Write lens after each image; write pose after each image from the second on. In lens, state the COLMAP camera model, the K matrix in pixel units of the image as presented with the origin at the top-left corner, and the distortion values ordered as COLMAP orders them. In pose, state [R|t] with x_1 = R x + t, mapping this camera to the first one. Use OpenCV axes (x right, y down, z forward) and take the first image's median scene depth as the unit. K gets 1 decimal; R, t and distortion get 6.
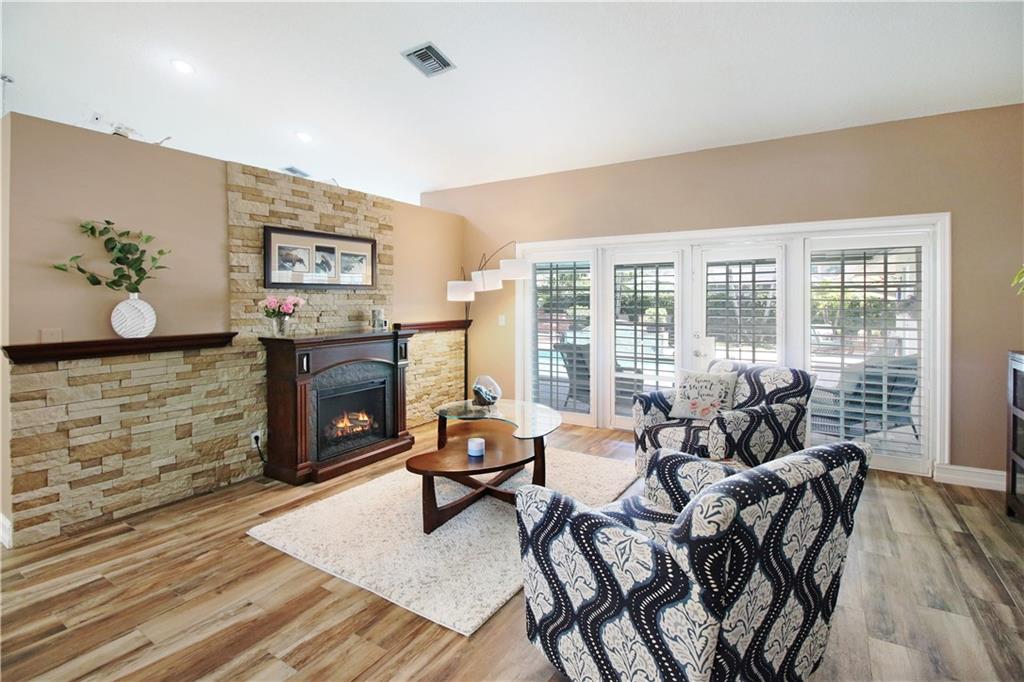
lens RADIAL K [[481.4, 0, 511.4], [0, 481.4, 301.1], [0, 0, 1]] dist [0.002025, -0.010038]
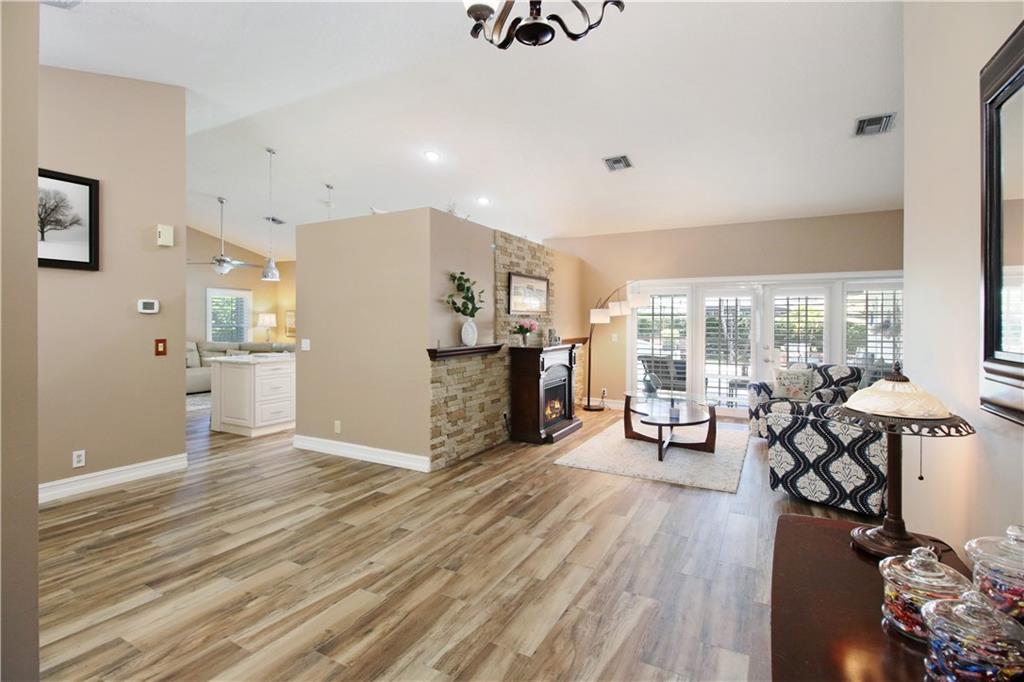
lens RADIAL K [[496.0, 0, 506.2], [0, 496.0, 320.8], [0, 0, 1]] dist [-0.003232, -0.000827]
pose [[0.996032, 0.004627, 0.088871, -0.716560], [-0.004317, 0.999984, -0.003679, -0.000429], [-0.088886, 0.003281, 0.996036, -0.564346]]
